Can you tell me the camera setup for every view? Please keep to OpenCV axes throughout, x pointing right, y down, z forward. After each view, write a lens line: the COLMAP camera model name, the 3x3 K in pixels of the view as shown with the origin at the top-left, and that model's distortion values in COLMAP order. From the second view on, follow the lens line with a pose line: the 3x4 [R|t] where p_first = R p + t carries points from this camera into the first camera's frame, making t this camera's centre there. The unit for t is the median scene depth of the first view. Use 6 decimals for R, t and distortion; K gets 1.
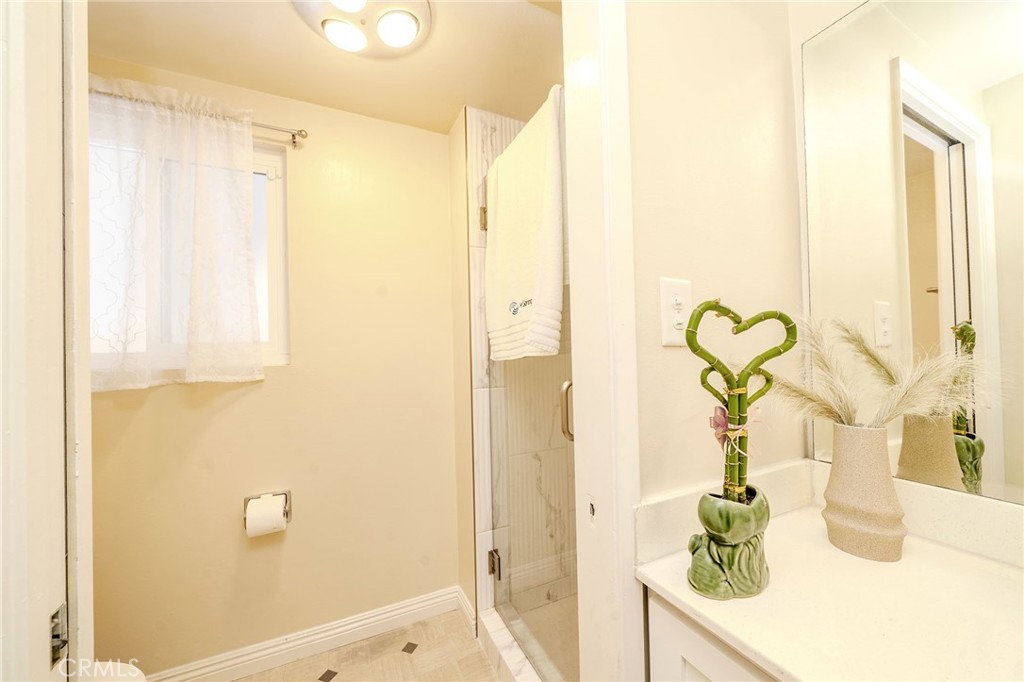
lens RADIAL K [[367.9, 0, 513.2], [0, 367.9, 346.8], [0, 0, 1]] dist [-0.000037, 0.000008]
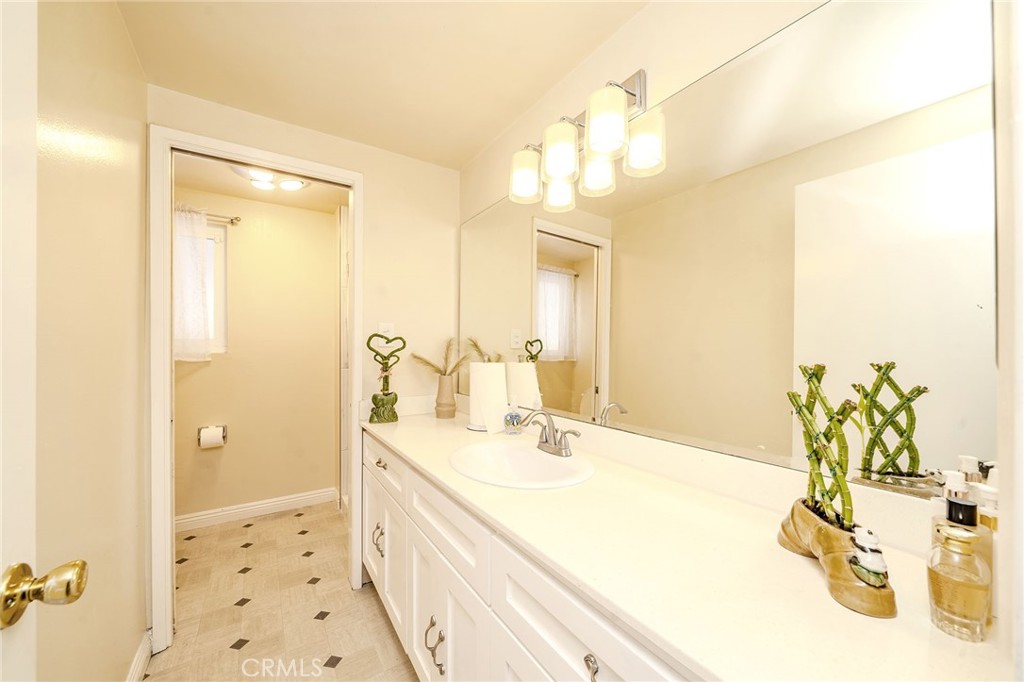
lens RADIAL K [[367.9, 0, 509.0], [0, 367.9, 343.3], [0, 0, 1]] dist [-0.000037, 0.000008]
pose [[0.991221, 0.019131, 0.130827, 0.505773], [-0.019713, 0.999801, 0.003156, -0.028106], [-0.130740, -0.005708, 0.991400, -0.939578]]
